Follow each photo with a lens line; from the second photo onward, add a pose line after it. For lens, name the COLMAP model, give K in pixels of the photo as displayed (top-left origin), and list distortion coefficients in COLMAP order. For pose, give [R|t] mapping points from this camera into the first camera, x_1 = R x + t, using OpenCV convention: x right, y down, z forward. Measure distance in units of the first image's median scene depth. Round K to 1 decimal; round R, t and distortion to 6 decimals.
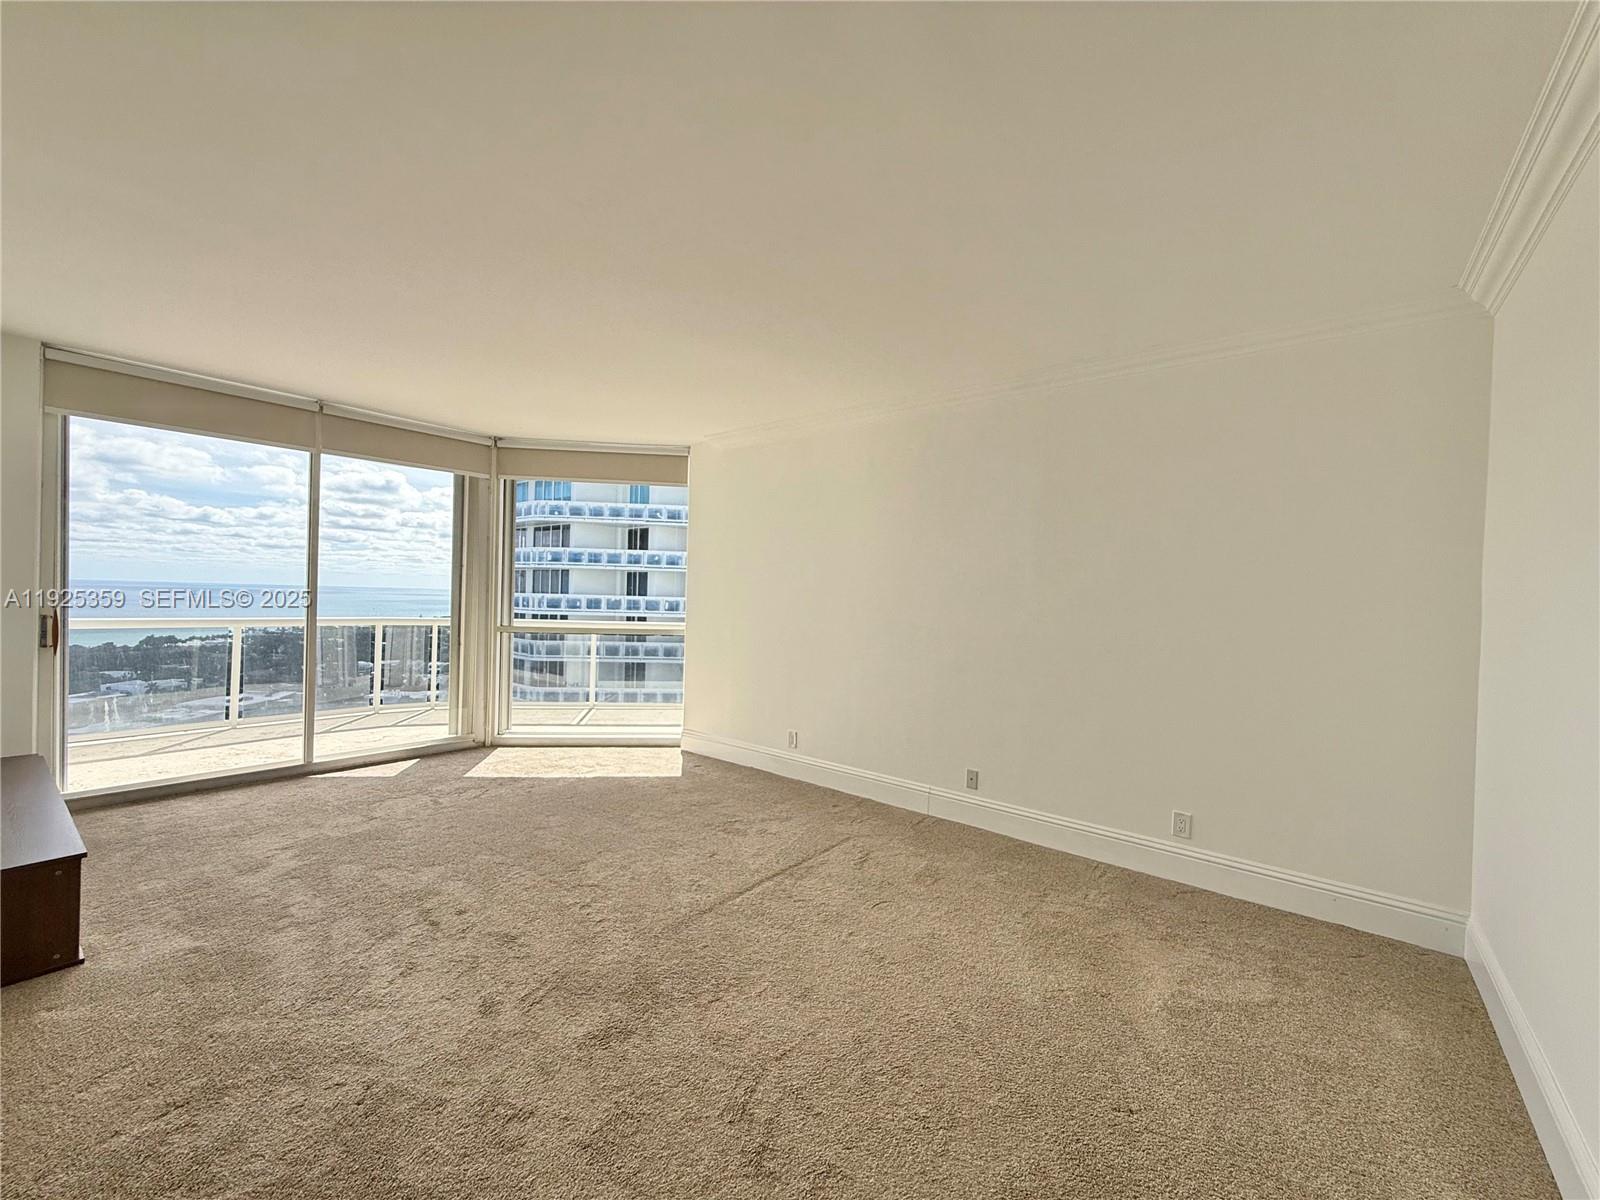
lens RADIAL K [[636.8, 0, 800.9], [0, 636.8, 598.4], [0, 0, 1]] dist [0.002637, -0.000004]
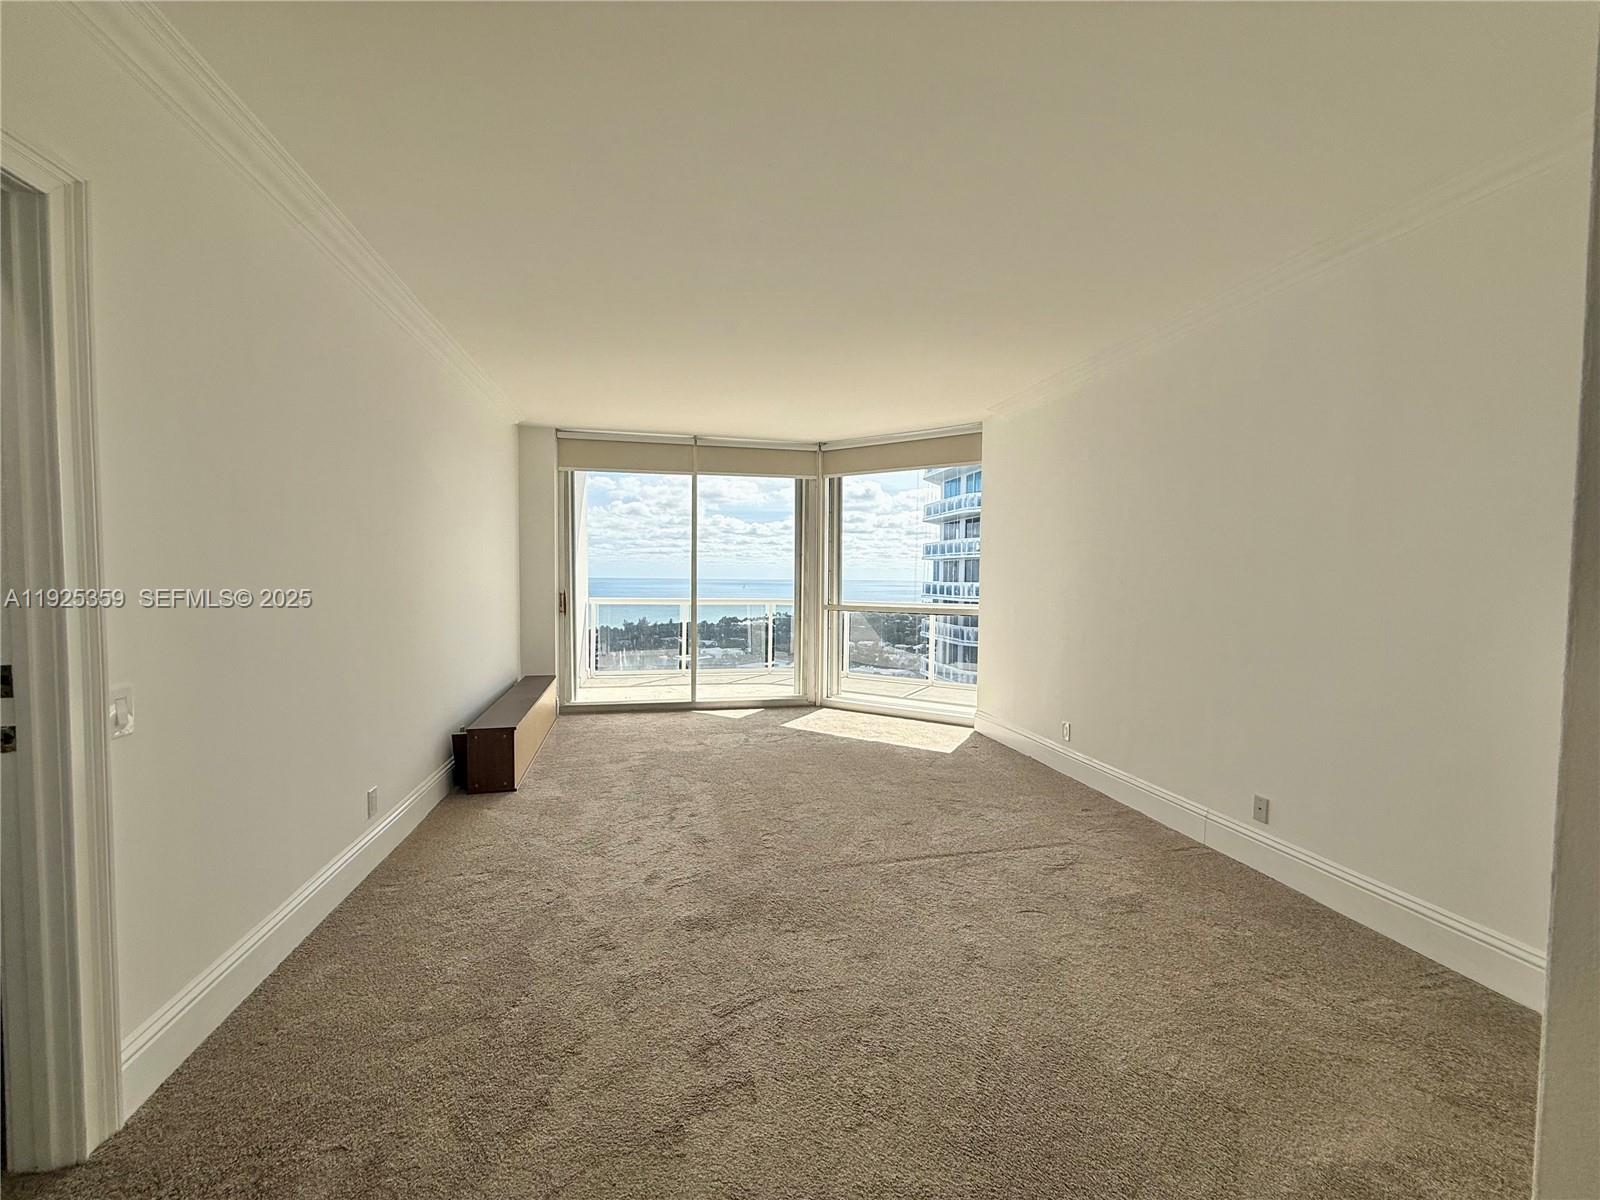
lens RADIAL K [[636.8, 0, 803.2], [0, 636.8, 597.7], [0, 0, 1]] dist [0.002637, -0.000004]
pose [[0.782071, -0.000305, -0.623189, 0.263086], [0.010198, 0.999872, 0.012307, 0.018925], [0.623105, -0.015980, 0.781975, 0.074423]]
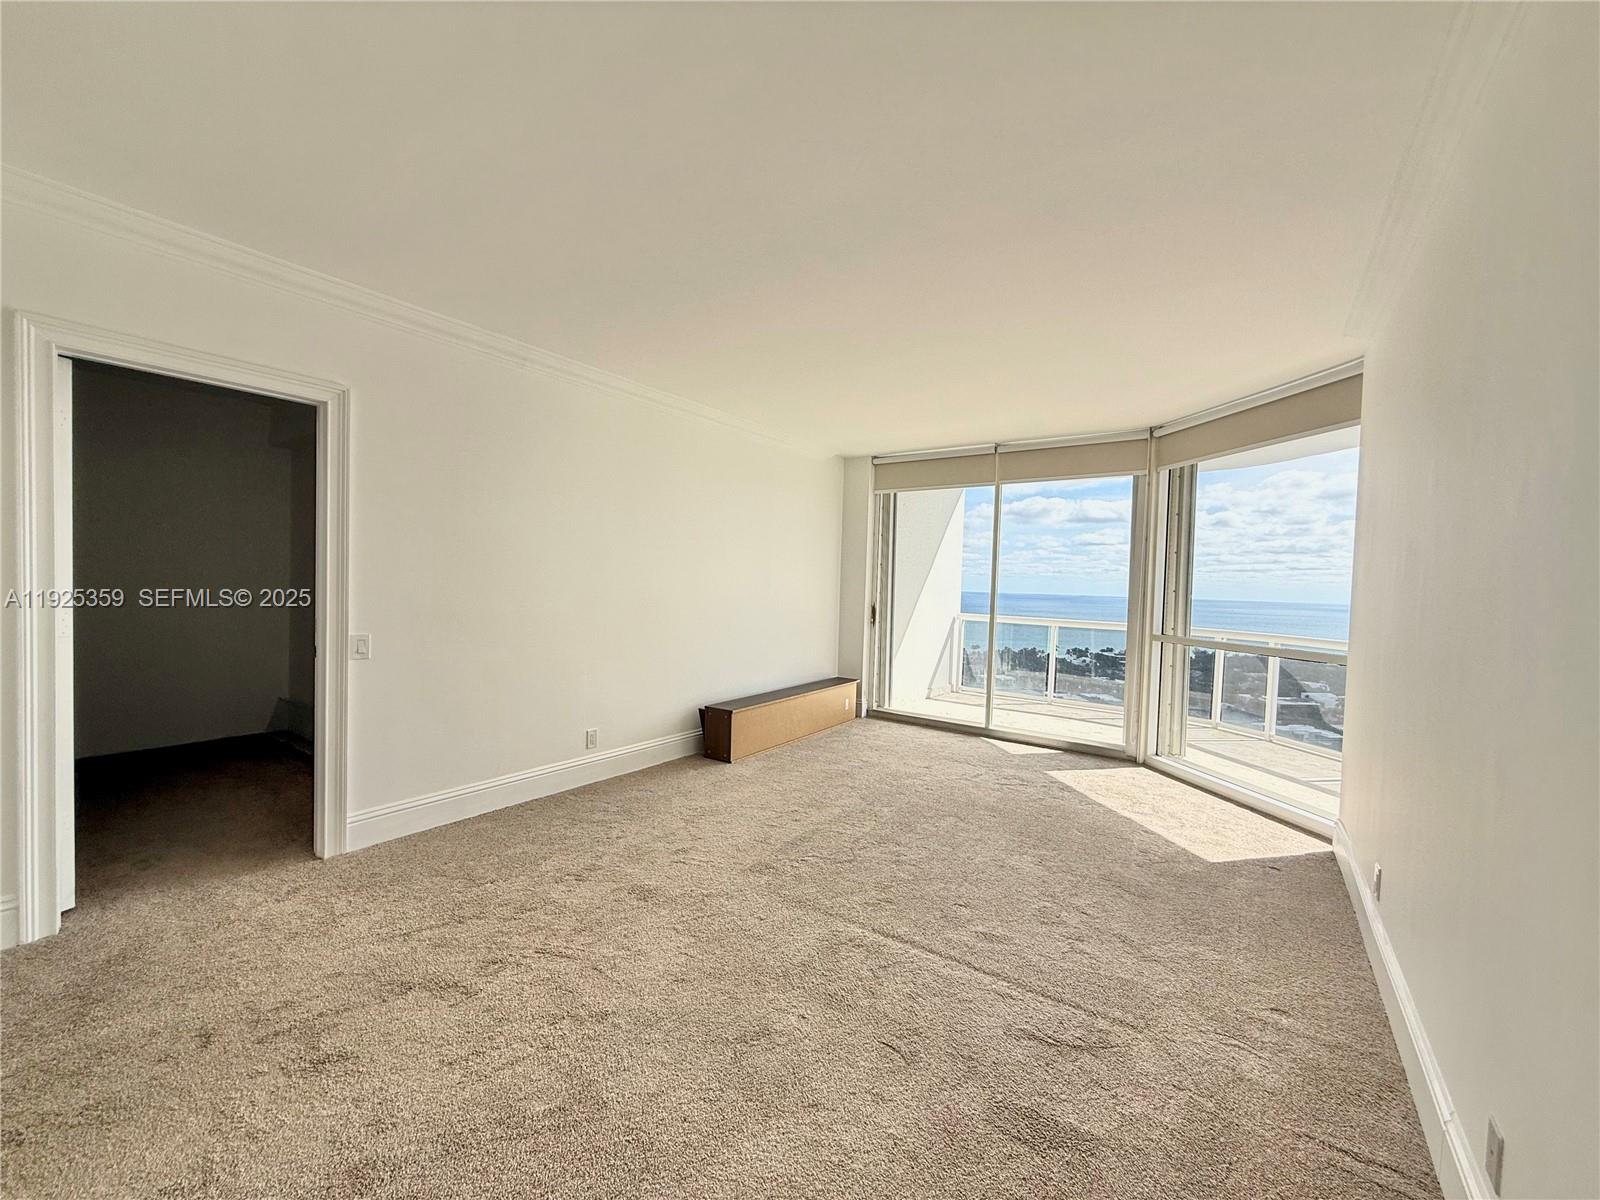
lens RADIAL K [[636.8, 0, 798.9], [0, 636.8, 598.0], [0, 0, 1]] dist [0.002637, -0.000004]
pose [[0.063058, -0.003337, -0.998004, 0.470478], [-0.033304, 0.999430, -0.005446, 0.016750], [0.997454, 0.033581, 0.062911, 0.521029]]
